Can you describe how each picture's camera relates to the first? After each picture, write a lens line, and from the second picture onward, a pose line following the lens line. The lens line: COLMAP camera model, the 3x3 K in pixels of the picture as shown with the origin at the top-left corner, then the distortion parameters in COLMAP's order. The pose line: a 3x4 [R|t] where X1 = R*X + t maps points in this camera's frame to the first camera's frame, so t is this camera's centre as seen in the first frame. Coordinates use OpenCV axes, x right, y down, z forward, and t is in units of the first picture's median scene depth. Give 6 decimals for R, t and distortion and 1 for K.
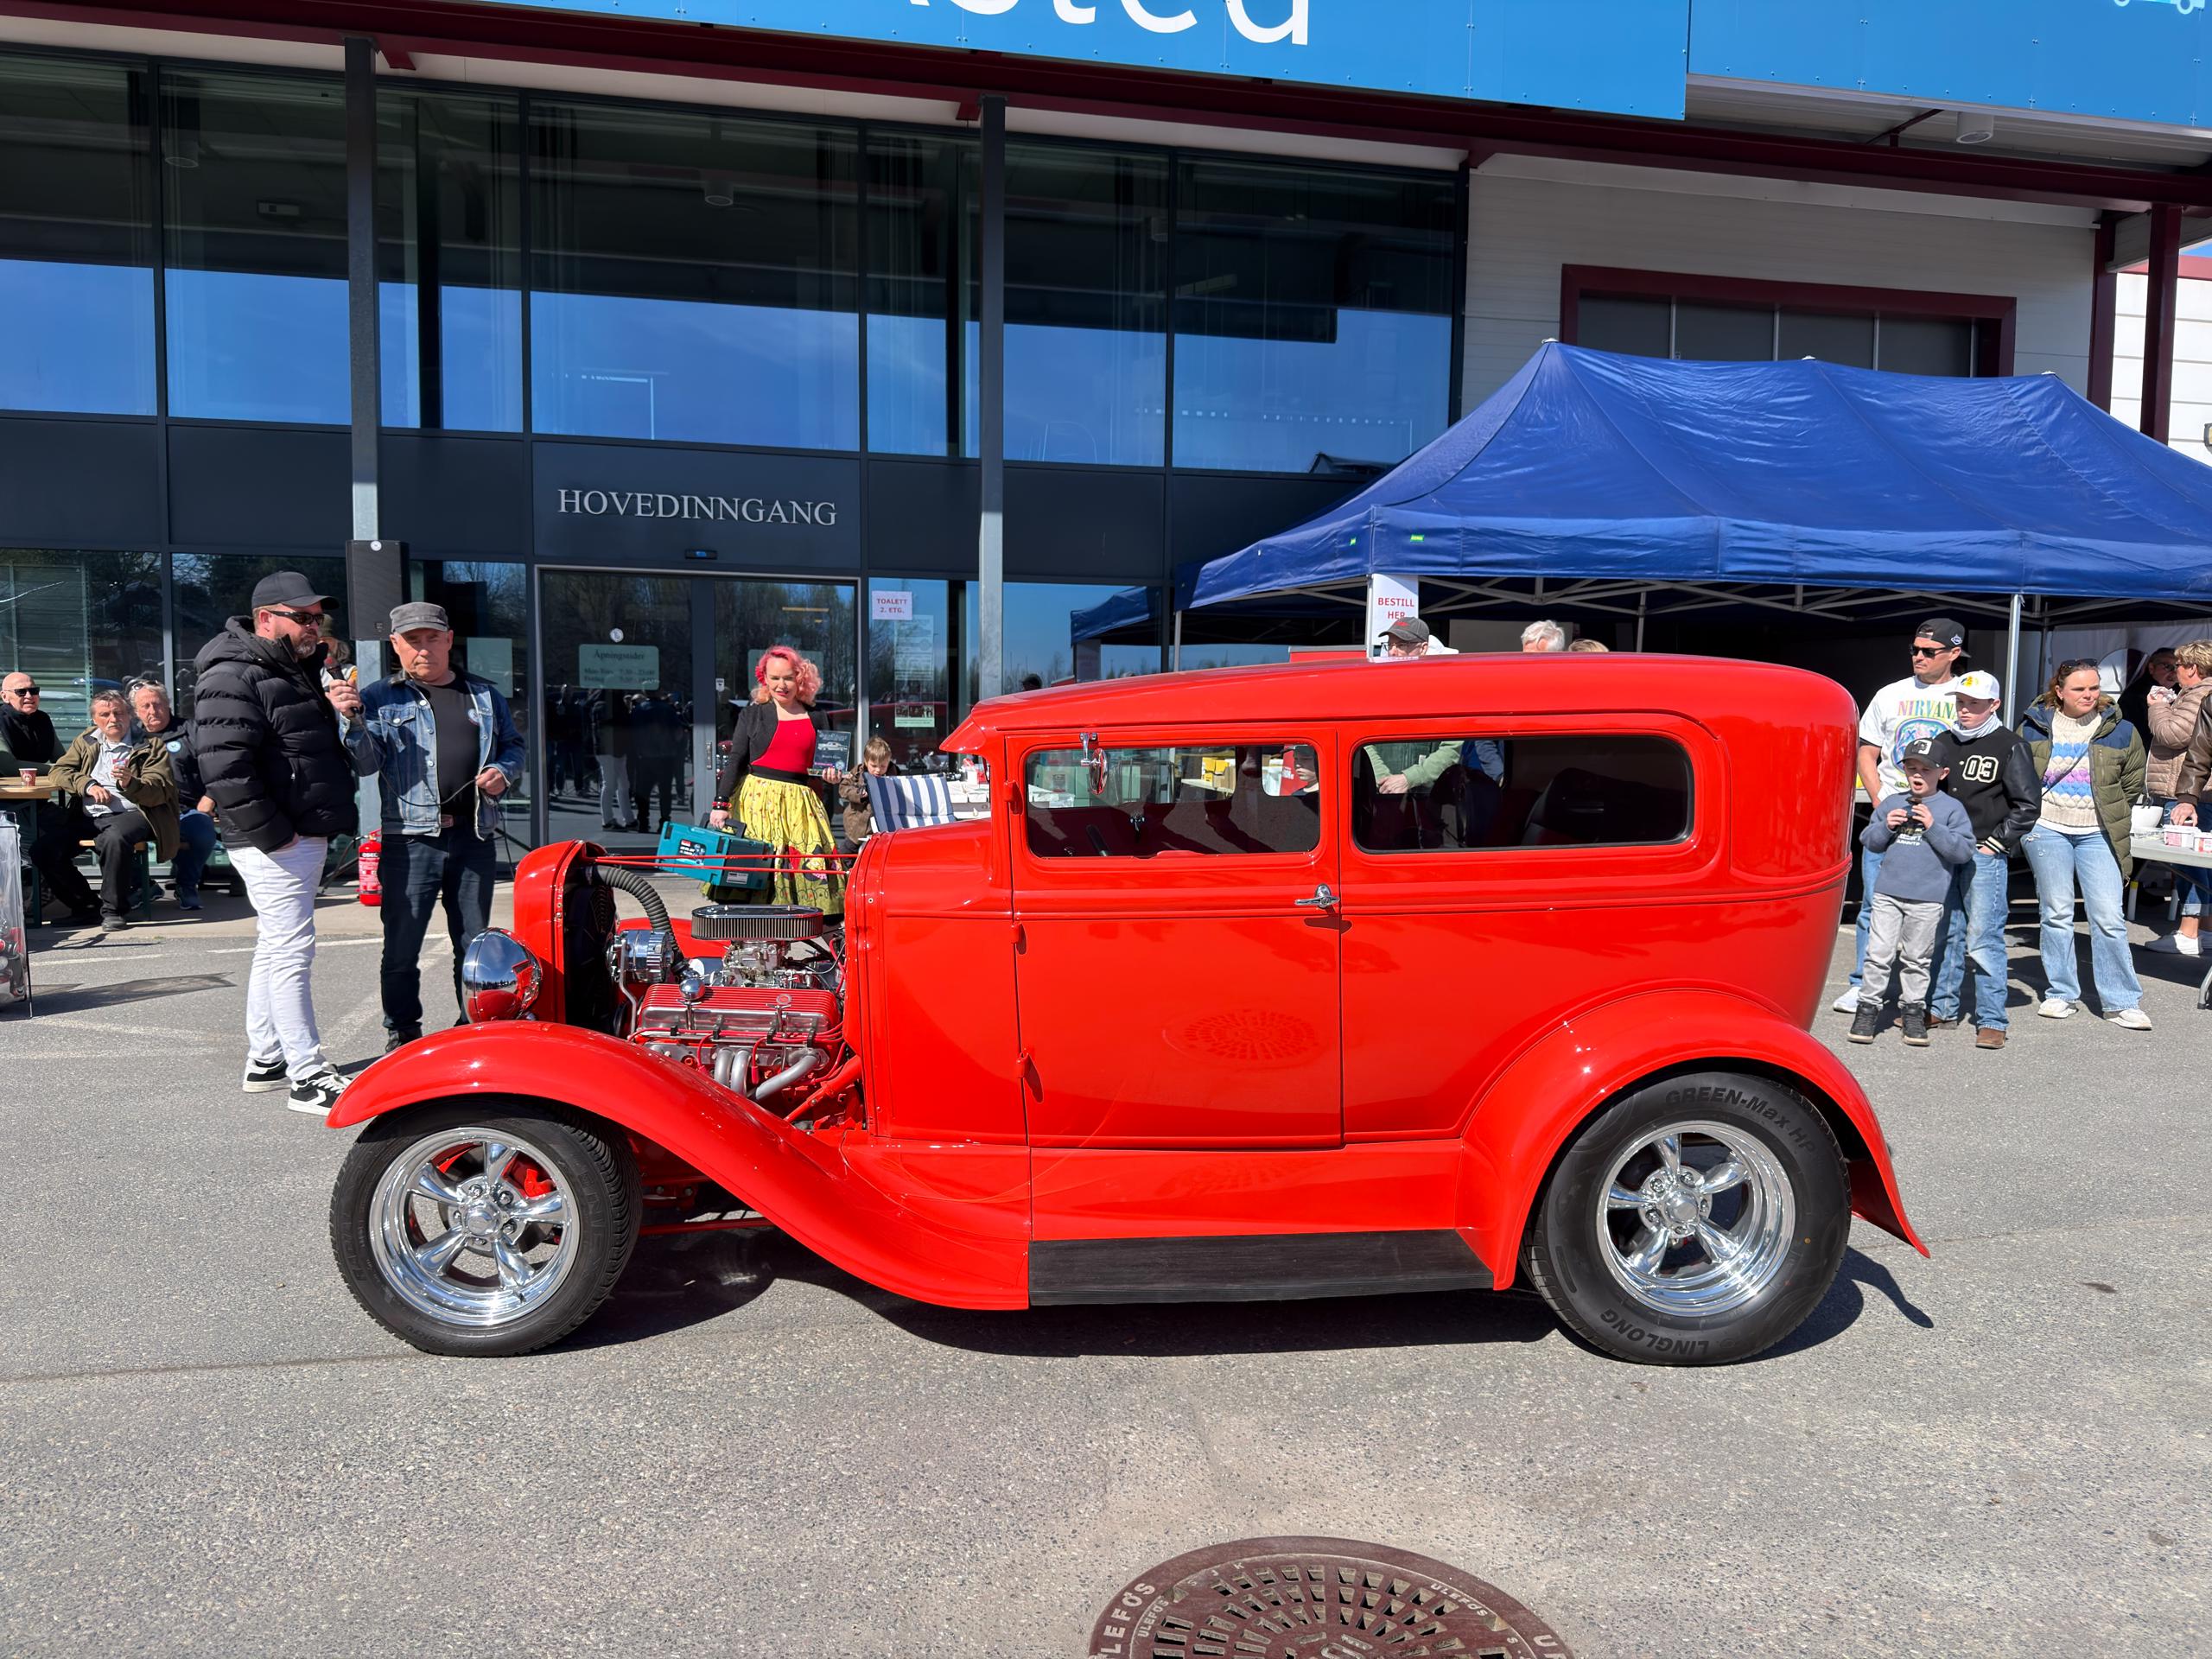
lens RADIAL K [[1566.4, 0, 1092.8], [0, 1566.4, 825.5], [0, 0, 1]] dist [0.000853, -0.005754]
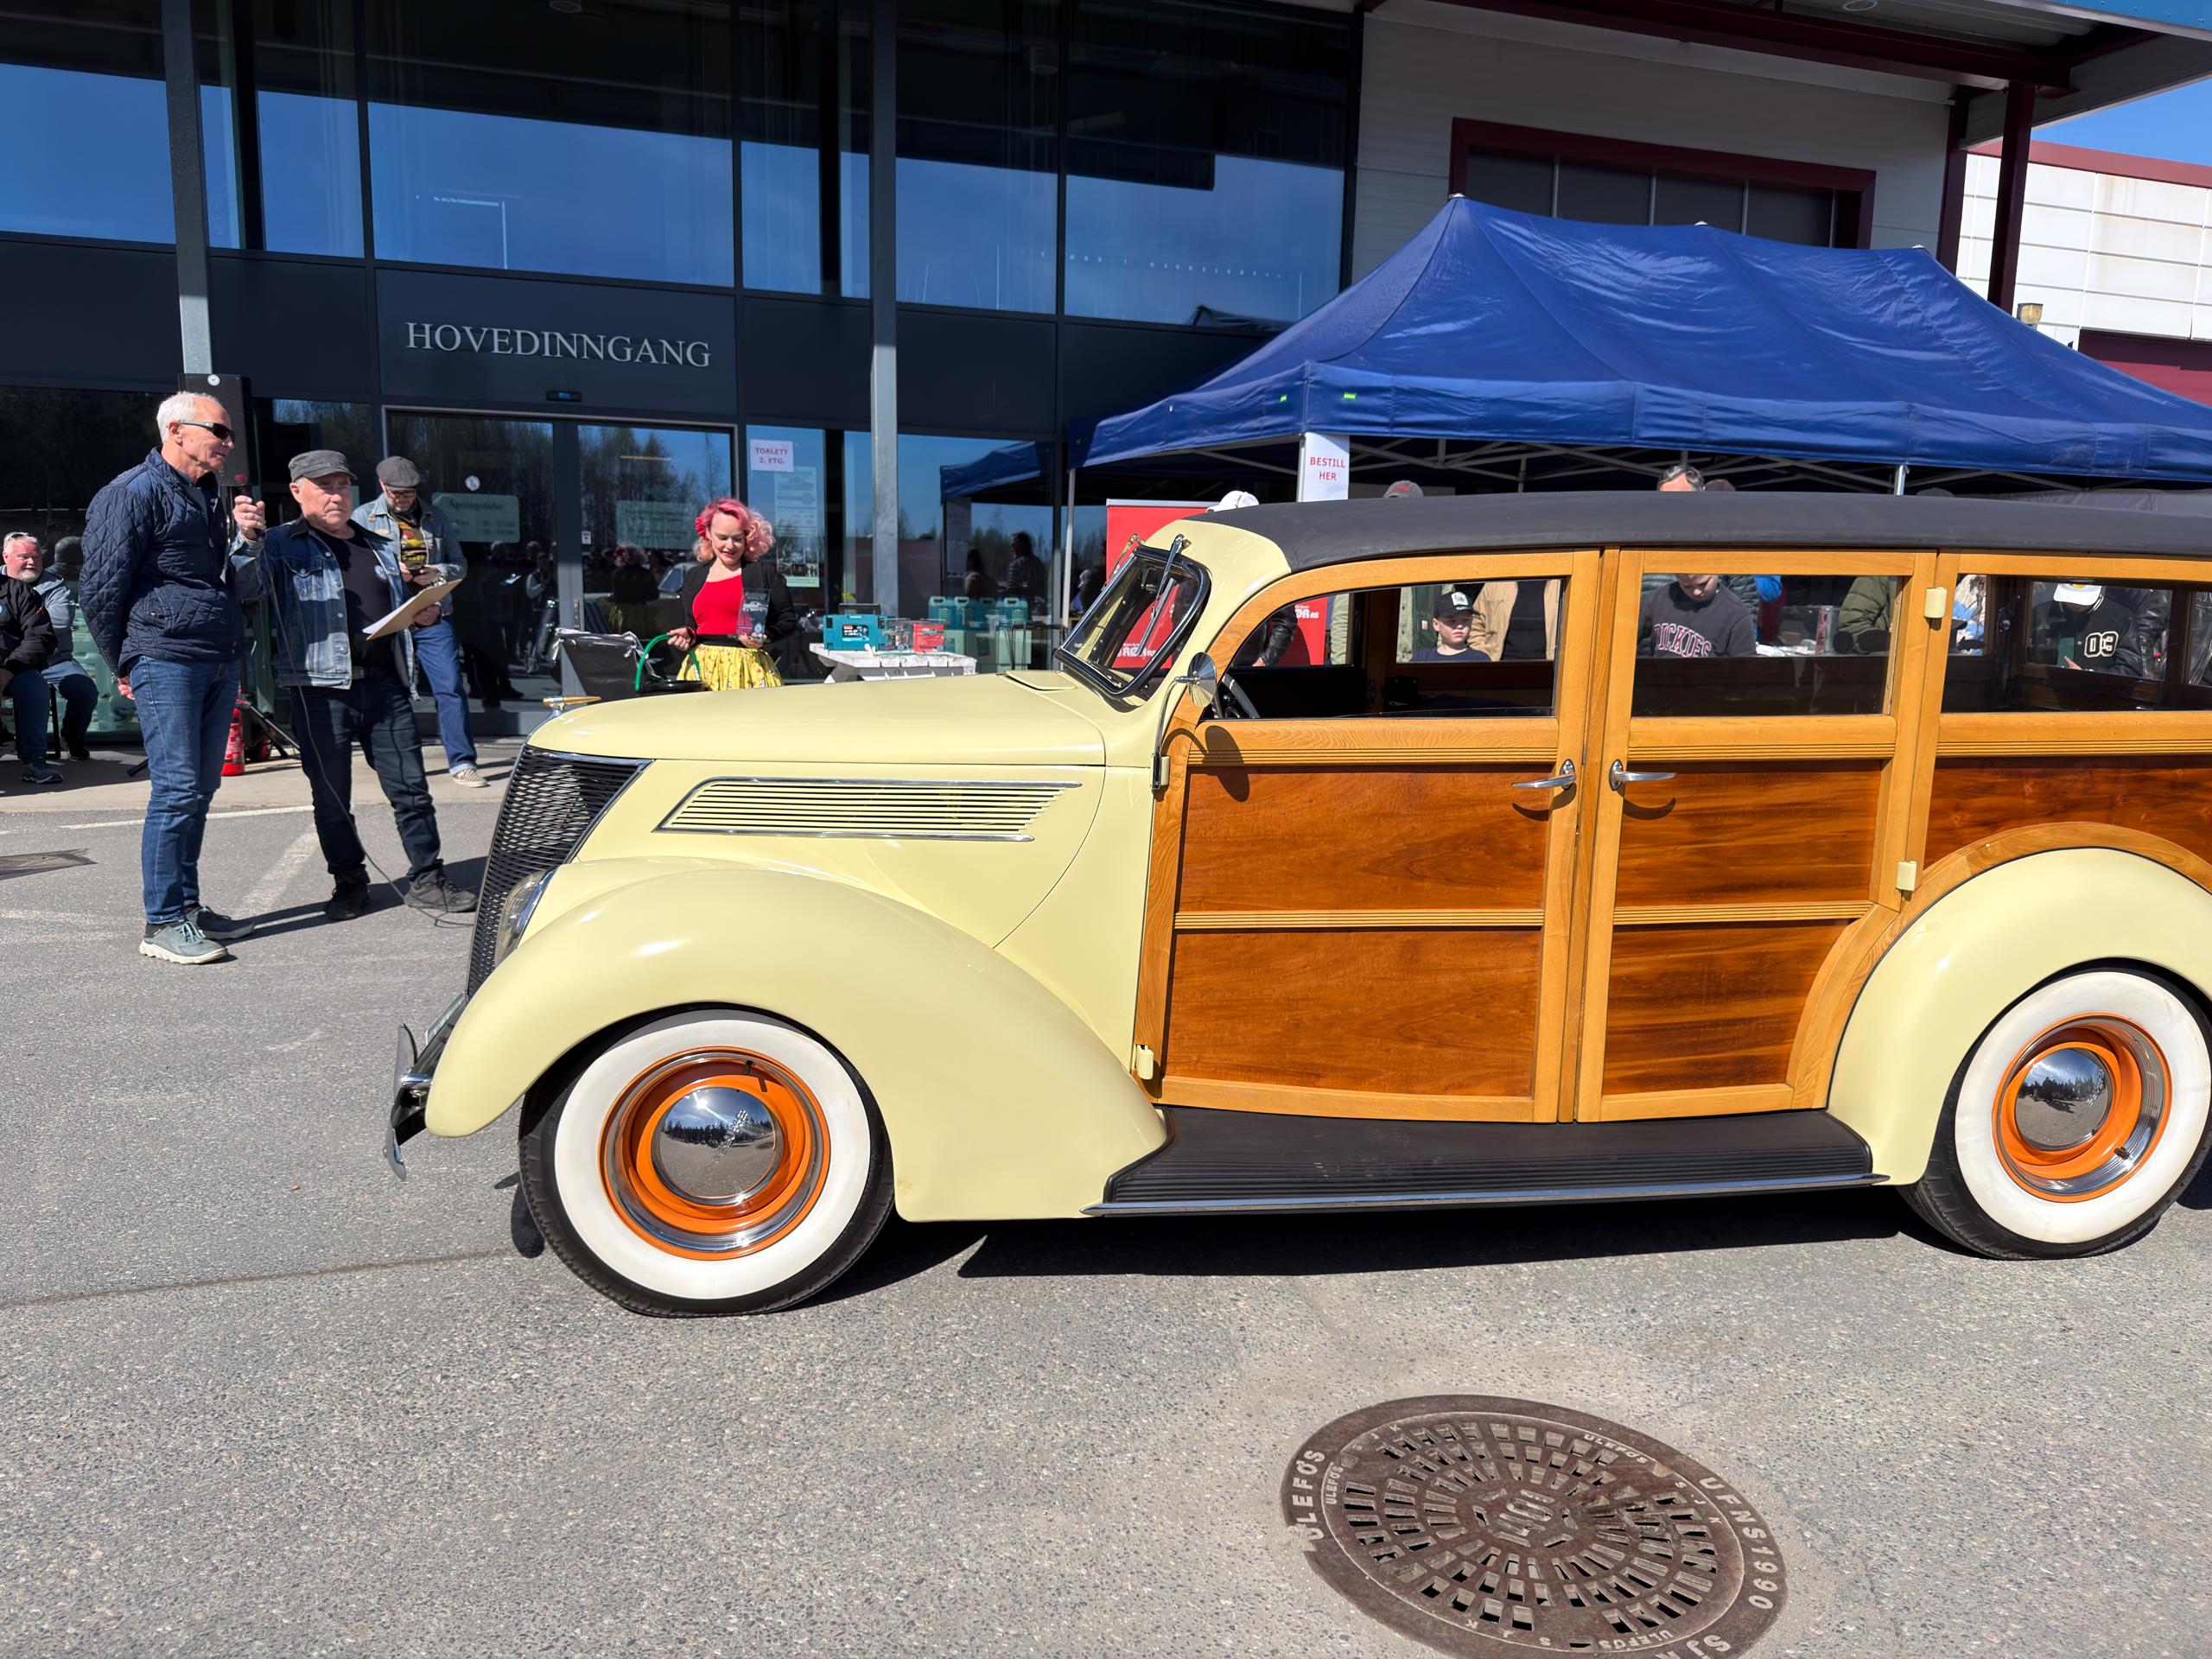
lens RADIAL K [[1567.7, 0, 1094.9], [0, 1567.7, 825.2], [0, 0, 1]] dist [0.001941, -0.007929]
pose [[0.992748, -0.010288, 0.119774, -0.066233], [-0.000116, 0.996249, 0.086537, 0.000073], [-0.120215, -0.085923, 0.989023, 0.018913]]
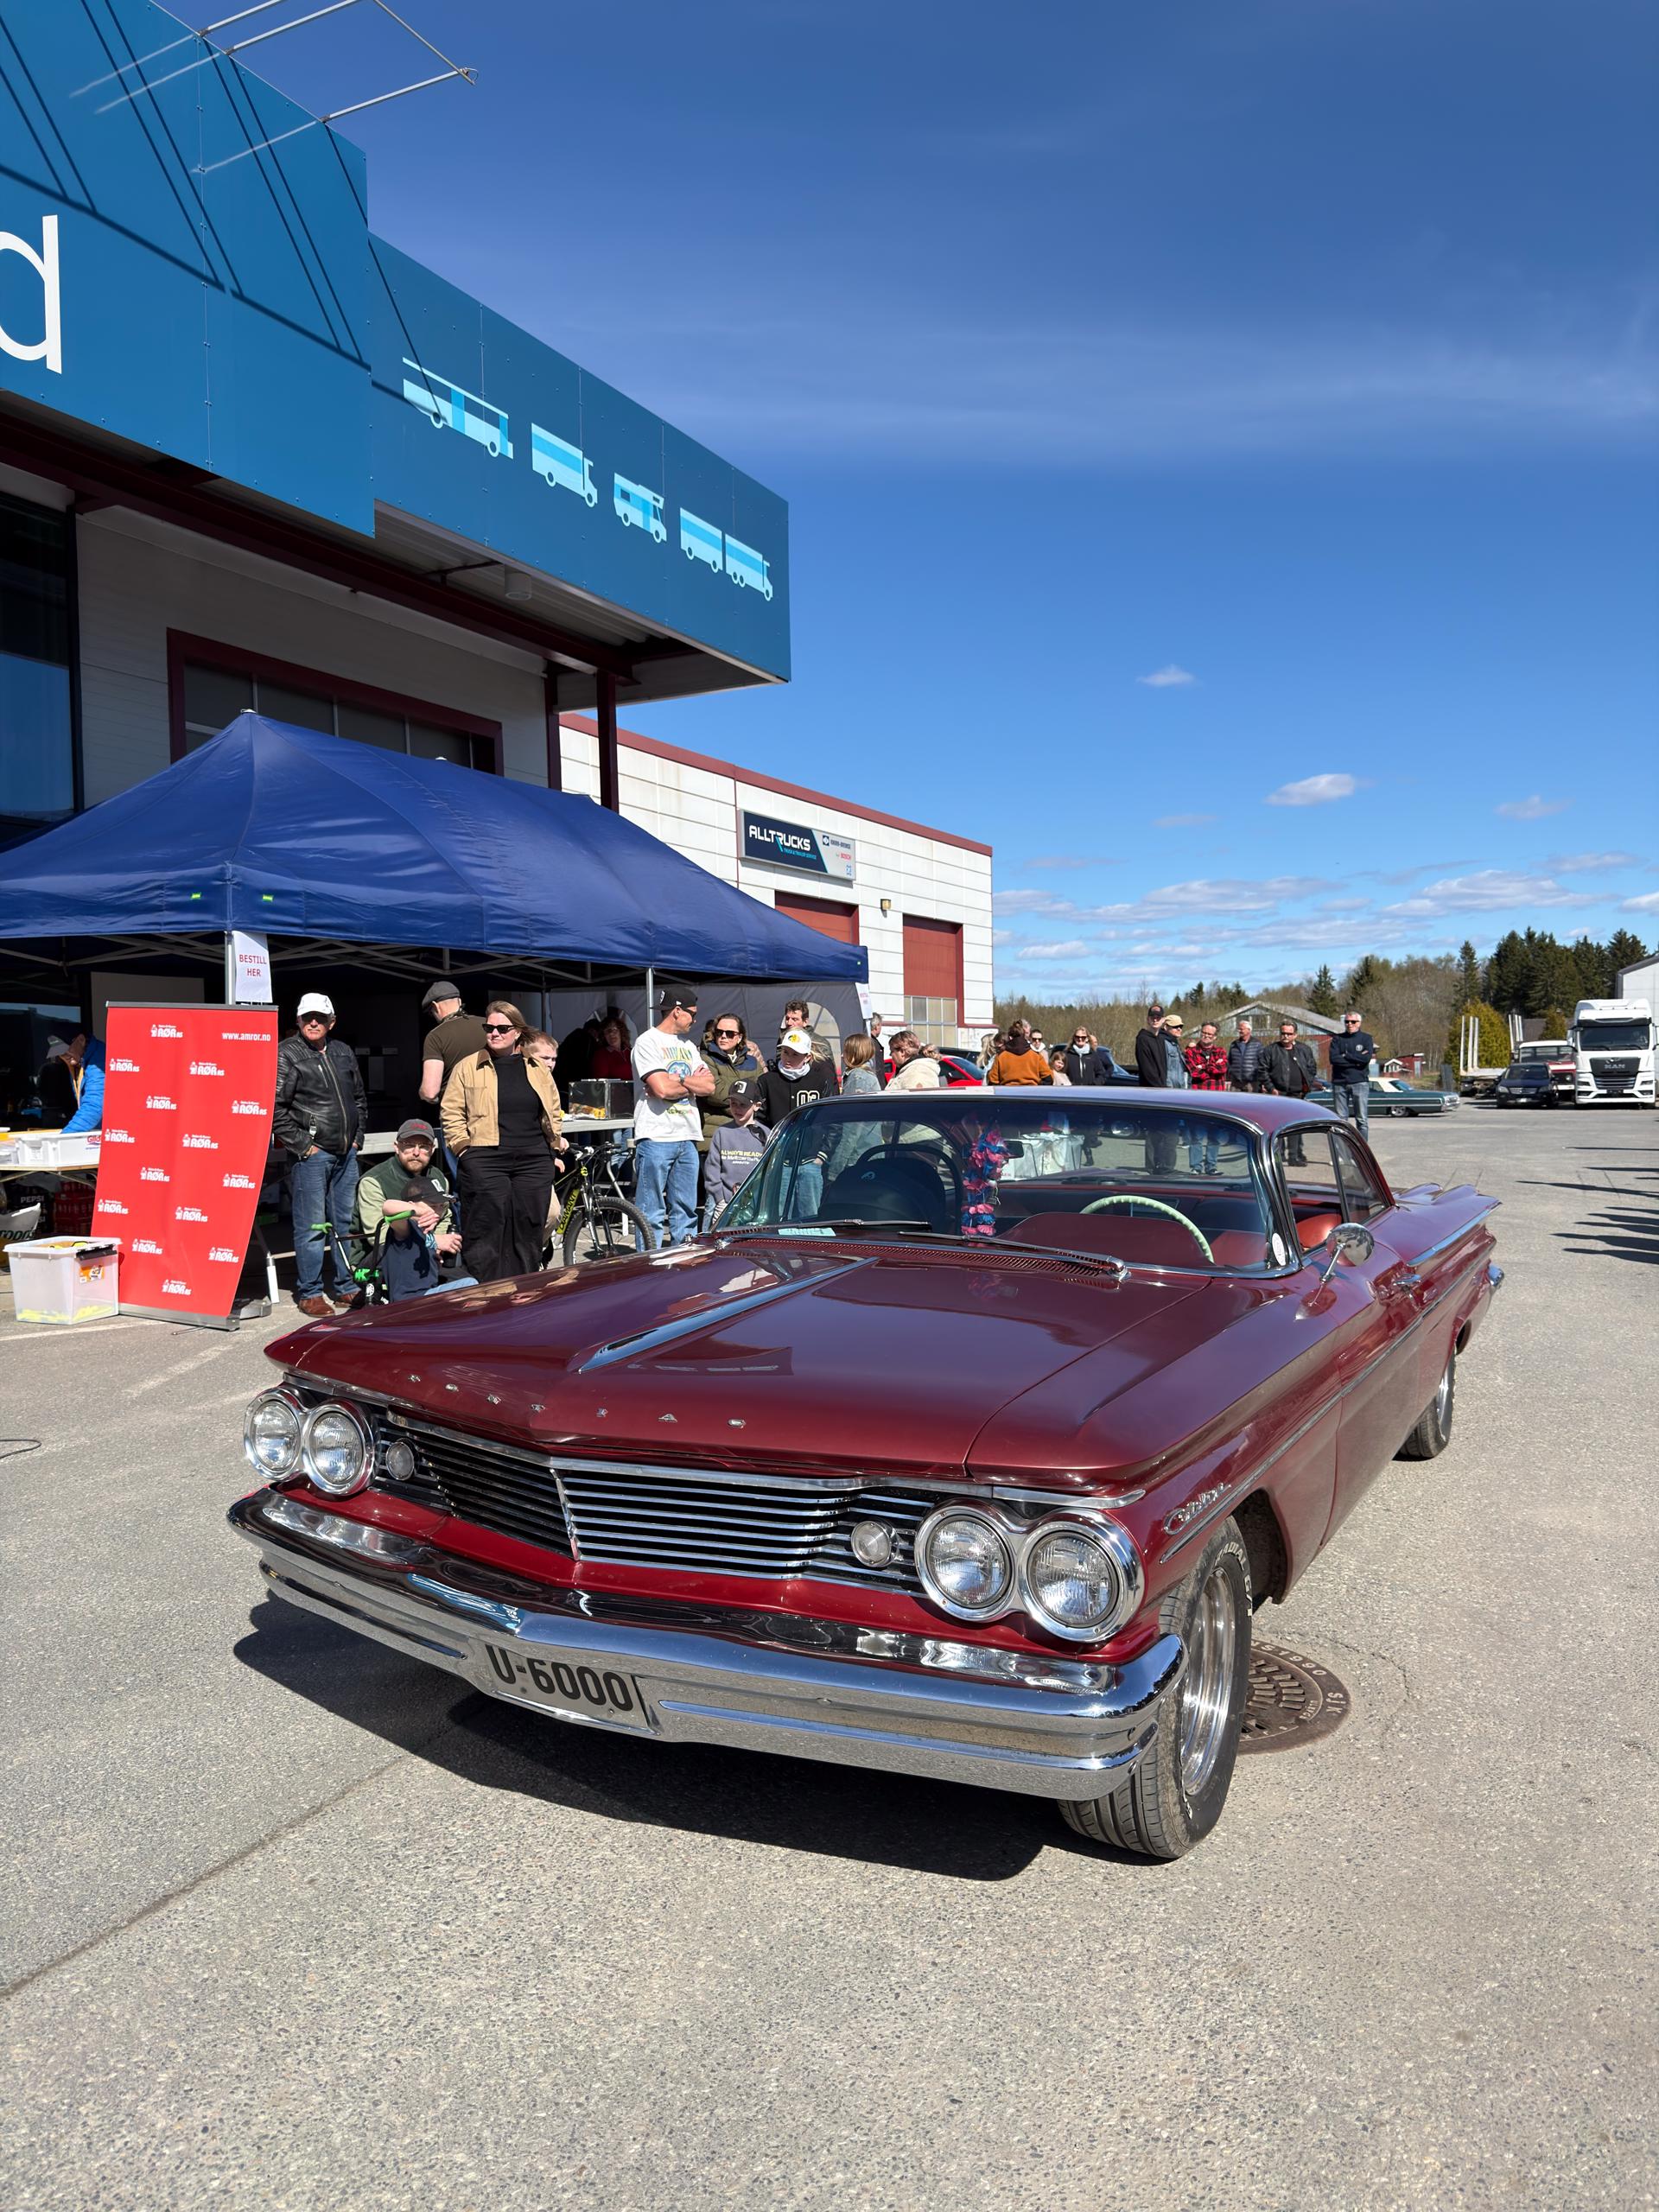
lens RADIAL K [[1561.3, 0, 820.2], [0, 1561.3, 1107.2], [0, 0, 1]] dist [0.011550, -0.017428]
pose [[0.628039, -0.047739, 0.776716, -0.336588], [0.082036, 0.996616, -0.005078, -0.012319], [-0.773846, 0.066907, 0.629830, 0.077240]]
